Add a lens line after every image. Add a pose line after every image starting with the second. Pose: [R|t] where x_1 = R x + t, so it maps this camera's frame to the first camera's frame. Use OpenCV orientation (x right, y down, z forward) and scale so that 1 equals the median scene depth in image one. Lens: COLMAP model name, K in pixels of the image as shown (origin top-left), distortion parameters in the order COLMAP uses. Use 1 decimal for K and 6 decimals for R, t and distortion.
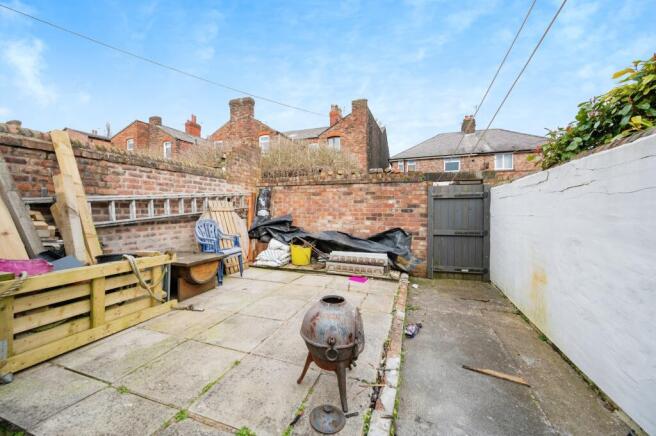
lens RADIAL K [[264.1, 0, 326.9], [0, 264.1, 216.3], [0, 0, 1]] dist [-0.008015, 0.000402]
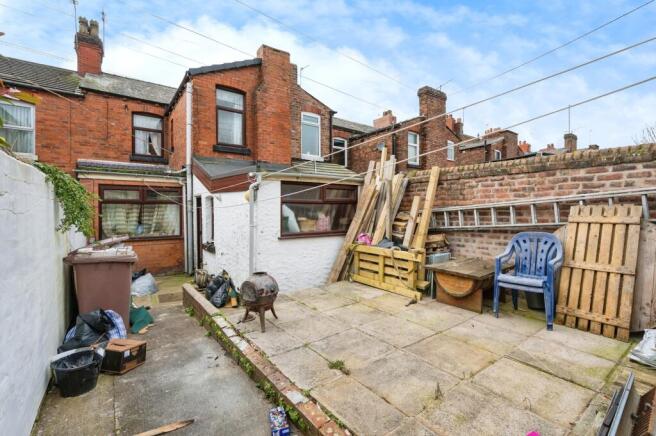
lens RADIAL K [[302.0, 0, 327.6], [0, 302.0, 215.1], [0, 0, 1]] dist [0.000467, -0.000236]
pose [[-0.572739, 0.017793, -0.819545, 0.666653], [-0.014590, 0.999385, 0.031894, -0.066335], [0.819608, 0.030224, -0.572127, 1.195097]]
